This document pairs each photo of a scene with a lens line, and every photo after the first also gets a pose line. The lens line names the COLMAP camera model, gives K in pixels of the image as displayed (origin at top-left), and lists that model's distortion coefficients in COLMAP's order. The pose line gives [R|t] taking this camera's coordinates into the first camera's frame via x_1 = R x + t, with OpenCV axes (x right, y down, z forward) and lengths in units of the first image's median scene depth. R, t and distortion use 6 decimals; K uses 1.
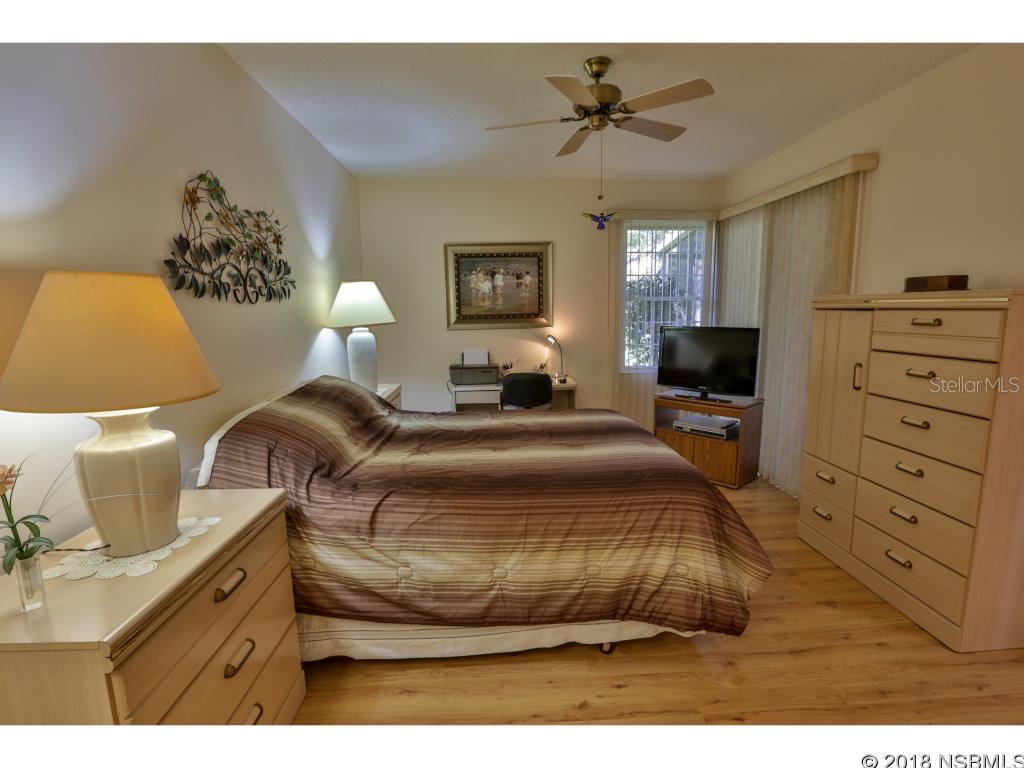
lens RADIAL K [[508.1, 0, 513.3], [0, 508.1, 388.7], [0, 0, 1]] dist [-0.085909, 0.051918]
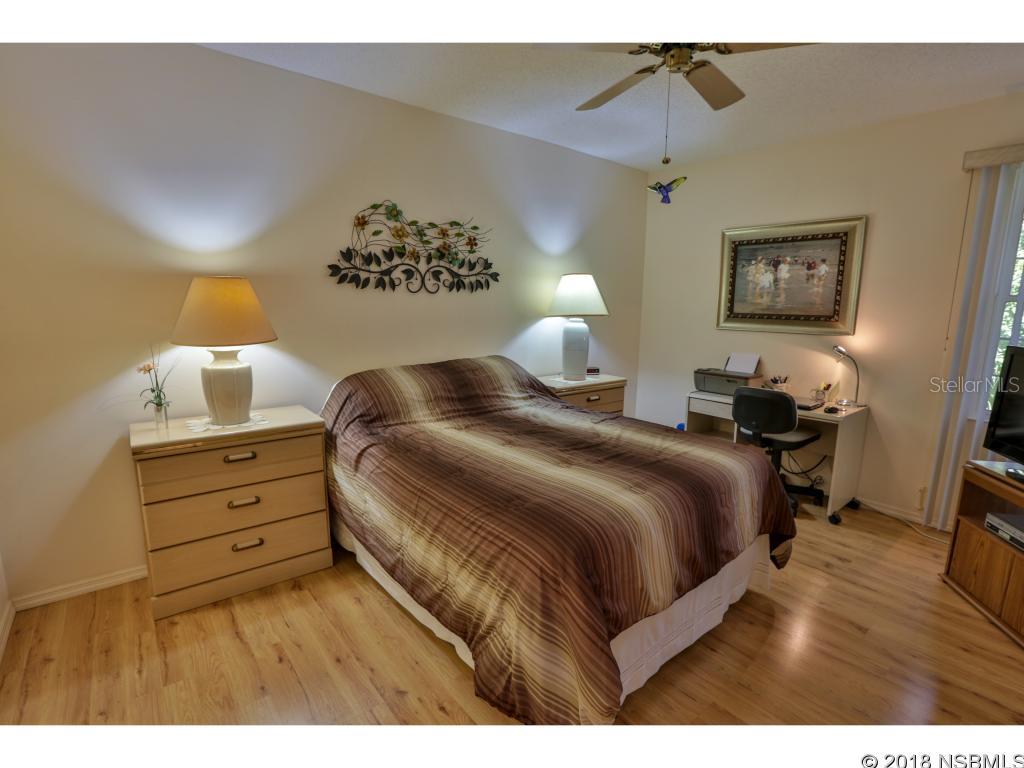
lens RADIAL K [[508.1, 0, 513.3], [0, 508.1, 388.7], [0, 0, 1]] dist [-0.085909, 0.051918]
pose [[0.579085, 0.161211, -0.799169, 0.616570], [-0.149485, 0.984632, 0.090304, -0.063850], [0.801445, 0.067170, 0.594284, 0.335674]]
